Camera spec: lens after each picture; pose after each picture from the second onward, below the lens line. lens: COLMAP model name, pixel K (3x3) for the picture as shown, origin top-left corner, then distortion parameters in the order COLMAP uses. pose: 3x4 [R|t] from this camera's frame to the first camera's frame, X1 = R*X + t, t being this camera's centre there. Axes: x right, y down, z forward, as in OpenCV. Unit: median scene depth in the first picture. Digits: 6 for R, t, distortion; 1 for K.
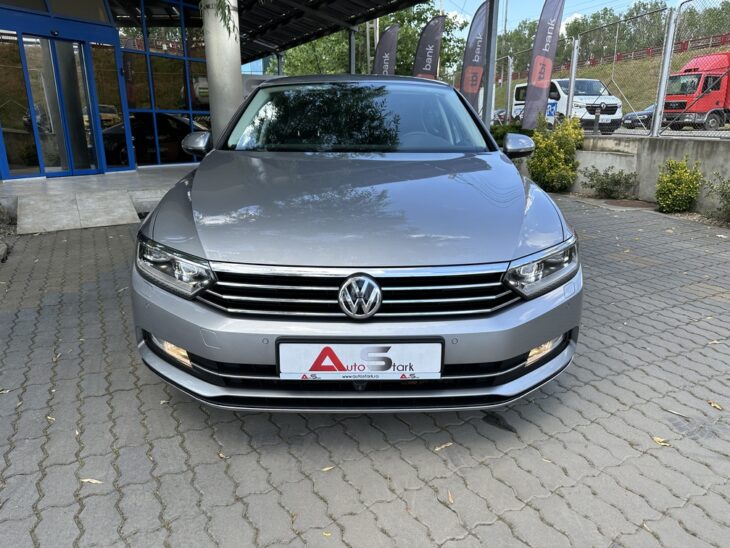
lens RADIAL K [[509.1, 0, 365.0], [0, 509.1, 274.0], [0, 0, 1]] dist [-0.002910, -0.000486]
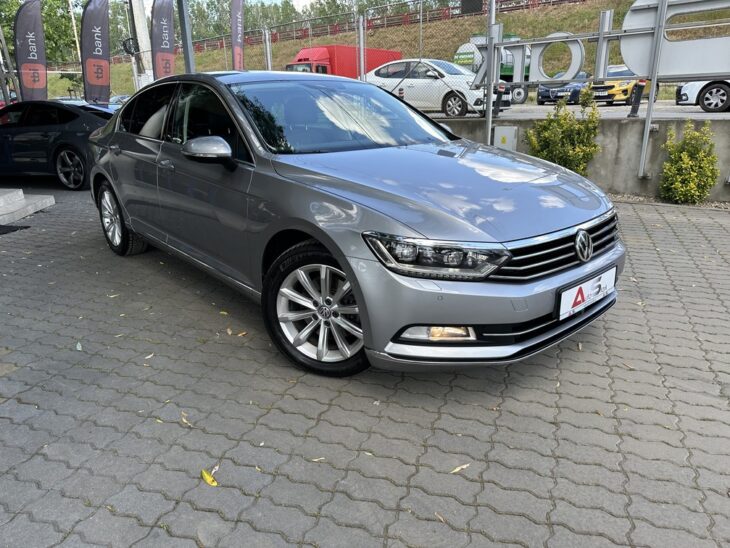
lens RADIAL K [[500.3, 0, 365.0], [0, 500.3, 274.0], [0, 0, 1]] dist [0.062302, -0.079012]
pose [[0.771340, -0.226711, 0.594673, -1.257039], [0.210131, 0.972721, 0.098279, -0.135225], [-0.600732, 0.049153, 0.797938, 0.267062]]
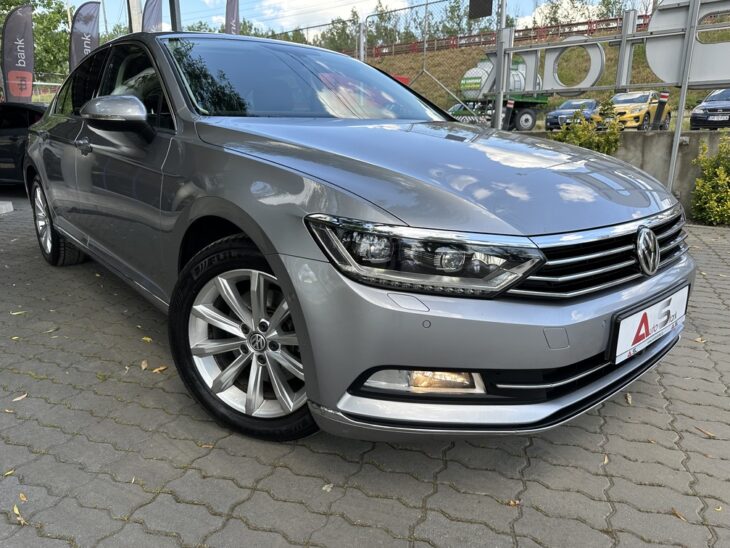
lens RADIAL K [[522.4, 0, 365.0], [0, 522.4, 274.0], [0, 0, 1]] dist [0.002116, -0.003572]
pose [[0.777295, -0.177008, 0.603723, -0.948241], [0.186277, 0.981330, 0.047888, -0.052449], [-0.600928, 0.075236, 0.795755, 0.550506]]
